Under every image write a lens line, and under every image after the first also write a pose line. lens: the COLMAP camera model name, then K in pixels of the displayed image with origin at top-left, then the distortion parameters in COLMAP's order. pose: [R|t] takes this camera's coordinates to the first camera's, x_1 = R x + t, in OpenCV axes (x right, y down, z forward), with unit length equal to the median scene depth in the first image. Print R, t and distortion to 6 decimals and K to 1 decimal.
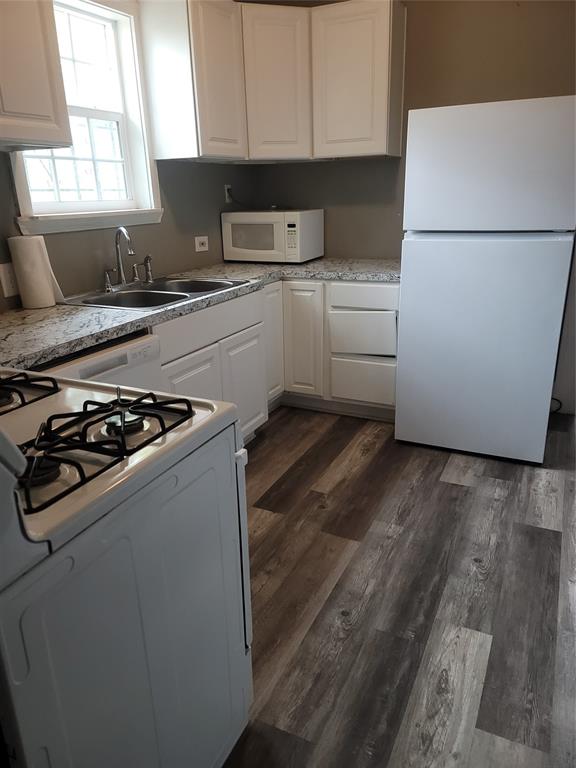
lens RADIAL K [[555.8, 0, 291.2], [0, 555.8, 387.1], [0, 0, 1]] dist [0.103068, -0.107985]
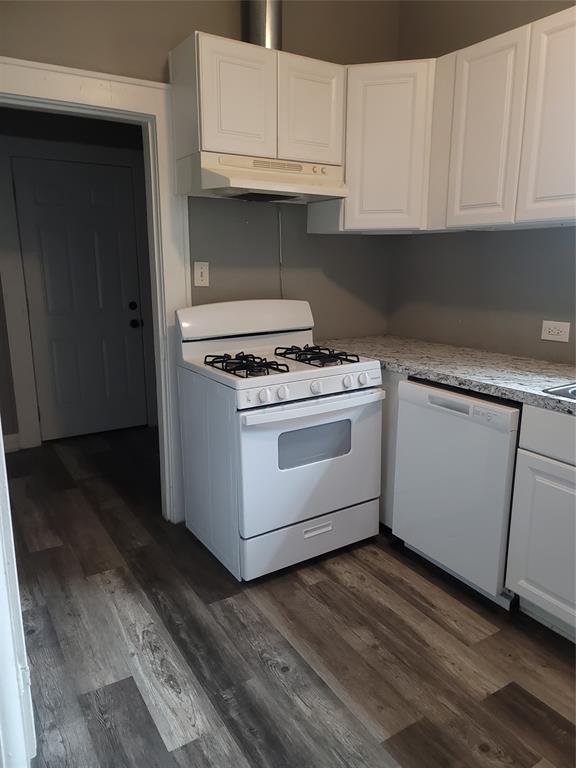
lens RADIAL K [[555.8, 0, 291.2], [0, 555.8, 387.1], [0, 0, 1]] dist [0.103068, -0.107985]
pose [[-0.534398, 0.230868, -0.813092, 0.863672], [-0.260315, 0.870260, 0.418190, -0.513226], [0.804148, 0.435140, -0.404967, 1.280123]]
